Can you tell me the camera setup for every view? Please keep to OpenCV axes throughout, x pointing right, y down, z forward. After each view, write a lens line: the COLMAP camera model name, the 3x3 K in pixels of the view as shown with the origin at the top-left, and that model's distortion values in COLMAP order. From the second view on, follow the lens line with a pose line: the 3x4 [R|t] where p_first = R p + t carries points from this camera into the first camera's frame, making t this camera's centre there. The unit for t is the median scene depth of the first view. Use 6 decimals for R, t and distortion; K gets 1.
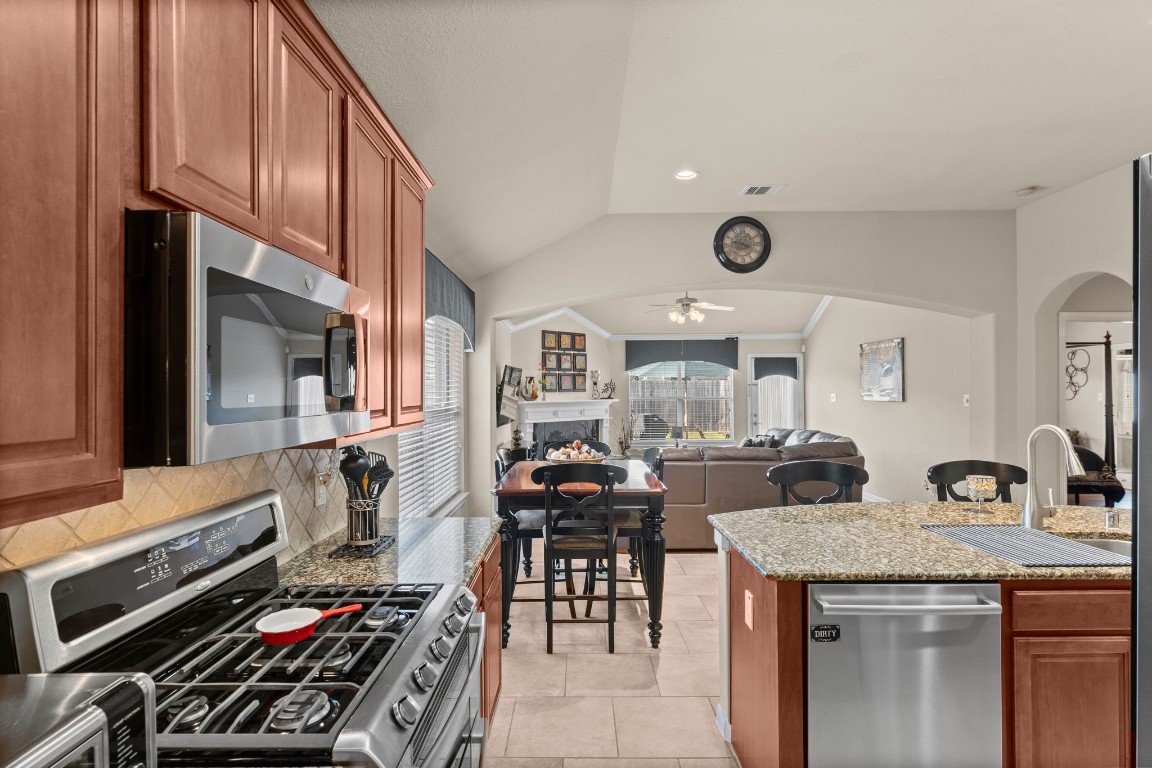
lens RADIAL K [[496.0, 0, 569.3], [0, 496.0, 383.2], [0, 0, 1]] dist [-0.004116, 0.000105]
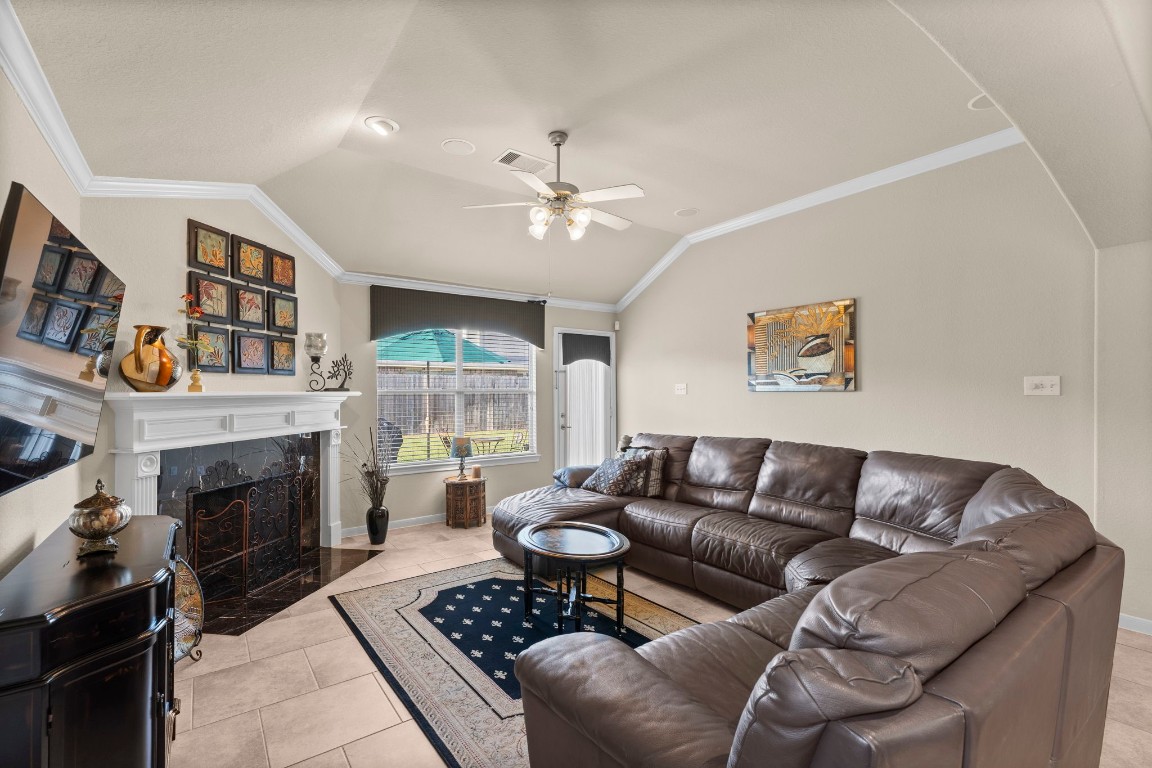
lens RADIAL K [[496.0, 0, 569.3], [0, 496.0, 383.2], [0, 0, 1]] dist [-0.004116, 0.000105]
pose [[0.795239, 0.012574, 0.606165, -0.048312], [-0.013357, 0.999906, -0.003219, 0.023455], [-0.606148, -0.005537, 0.795332, 0.462705]]
